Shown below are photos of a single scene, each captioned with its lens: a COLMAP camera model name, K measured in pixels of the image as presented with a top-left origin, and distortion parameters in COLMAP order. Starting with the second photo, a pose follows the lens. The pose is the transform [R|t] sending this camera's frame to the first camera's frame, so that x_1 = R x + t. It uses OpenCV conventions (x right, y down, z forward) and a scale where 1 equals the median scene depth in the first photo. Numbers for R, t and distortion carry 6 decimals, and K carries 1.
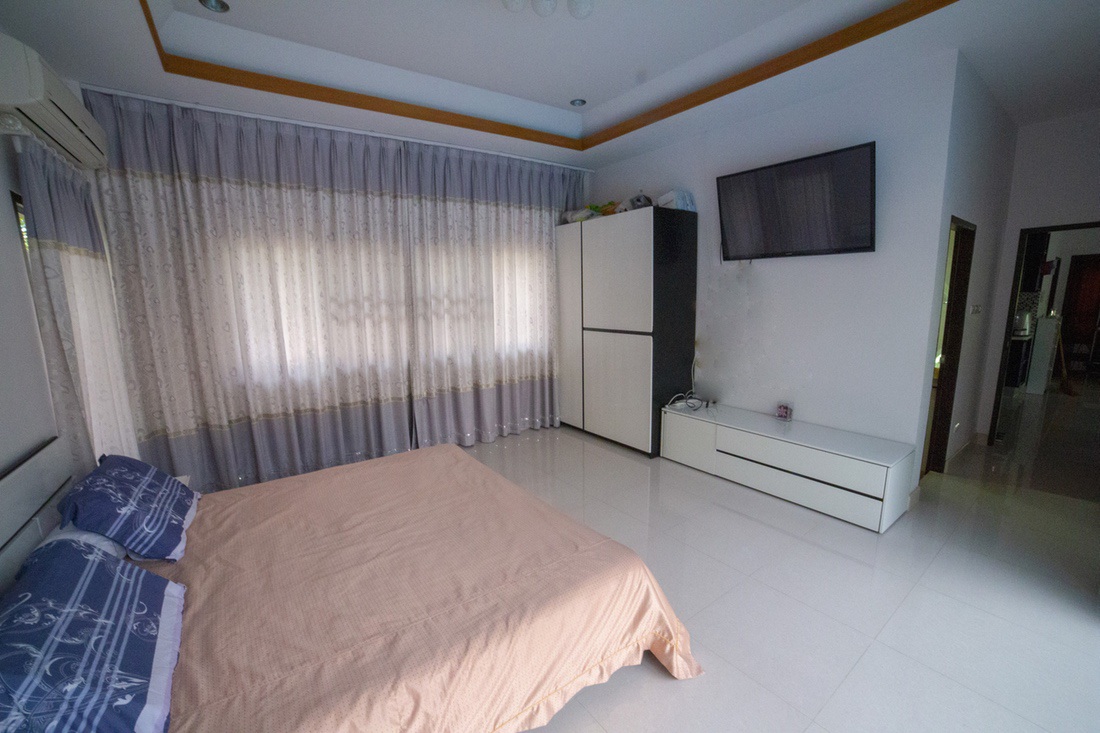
lens RADIAL K [[451.0, 0, 550.7], [0, 451.0, 369.8], [0, 0, 1]] dist [-0.107958, 0.037204]
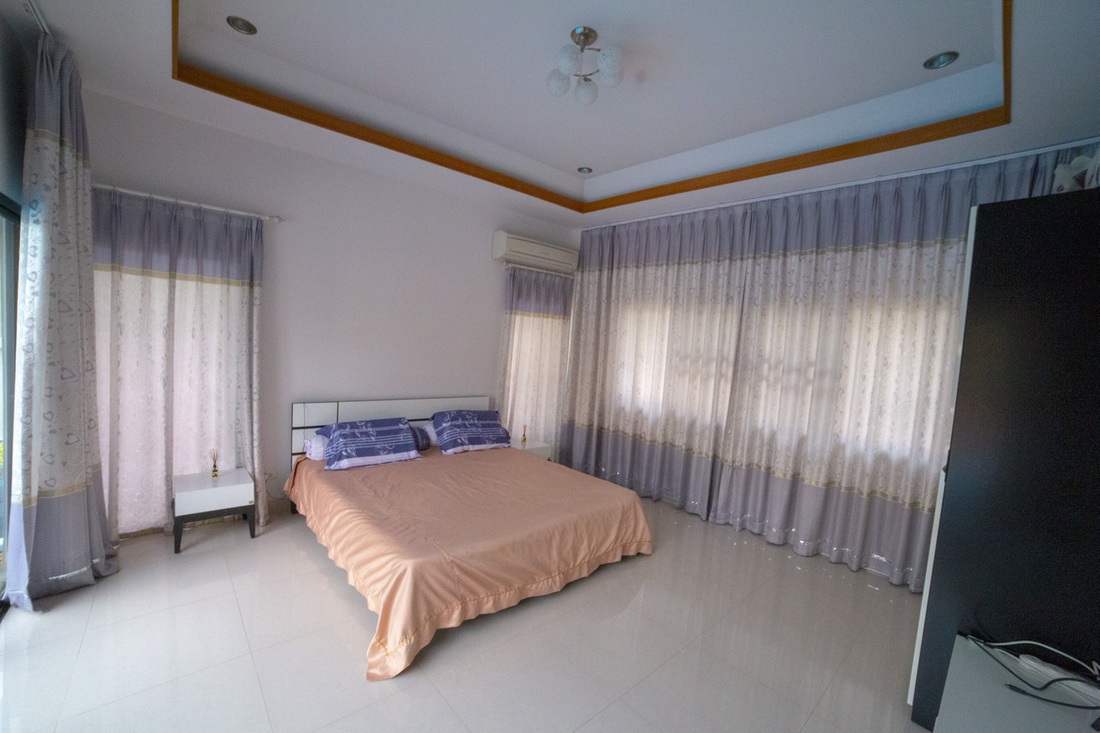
lens RADIAL K [[452.6, 0, 550.0], [0, 452.6, 366.5], [0, 0, 1]] dist [-0.083006, 0.029161]
pose [[0.108968, 0.087509, -0.990186, 0.621241], [-0.235497, 0.970033, 0.059812, -0.109133], [0.965747, 0.226668, 0.126310, 0.489011]]
